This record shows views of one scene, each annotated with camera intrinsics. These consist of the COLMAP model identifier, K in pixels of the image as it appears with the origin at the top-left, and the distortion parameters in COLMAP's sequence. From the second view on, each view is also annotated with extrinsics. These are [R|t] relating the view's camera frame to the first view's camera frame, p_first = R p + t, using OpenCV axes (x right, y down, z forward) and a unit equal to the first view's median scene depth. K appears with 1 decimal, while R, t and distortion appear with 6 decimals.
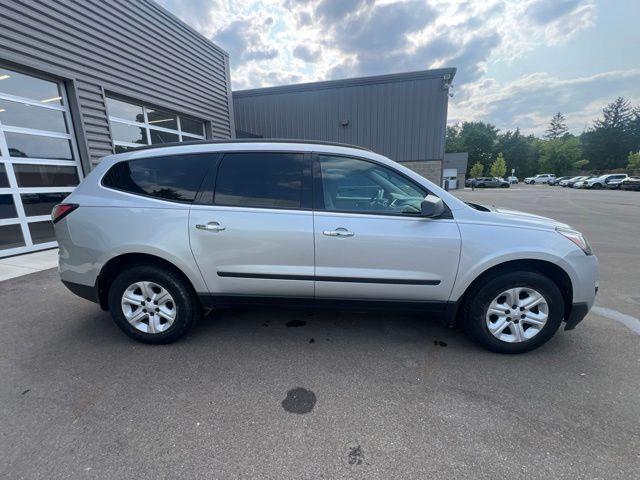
lens RADIAL K [[267.5, 0, 323.9], [0, 267.5, 235.3], [0, 0, 1]] dist [-0.002595, -0.000111]
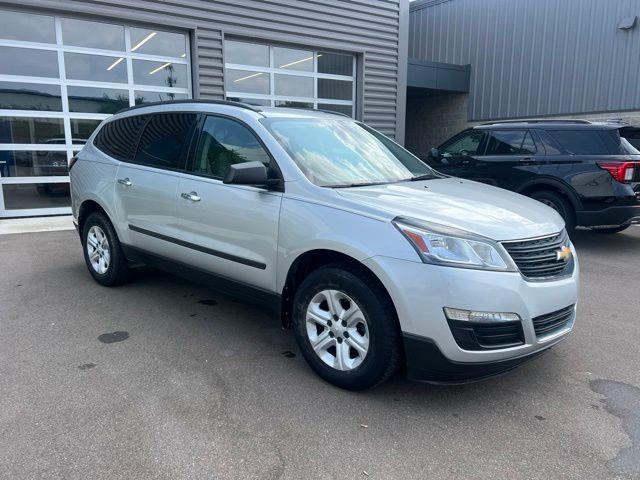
lens RADIAL K [[485.8, 0, 321.4], [0, 485.8, 241.4], [0, 0, 1]] dist [-0.013065, 0.001963]
pose [[0.787983, 0.138788, -0.599851, 0.449548], [-0.138005, 0.989287, 0.047605, 0.000525], [0.600032, 0.045270, 0.798694, -0.030826]]
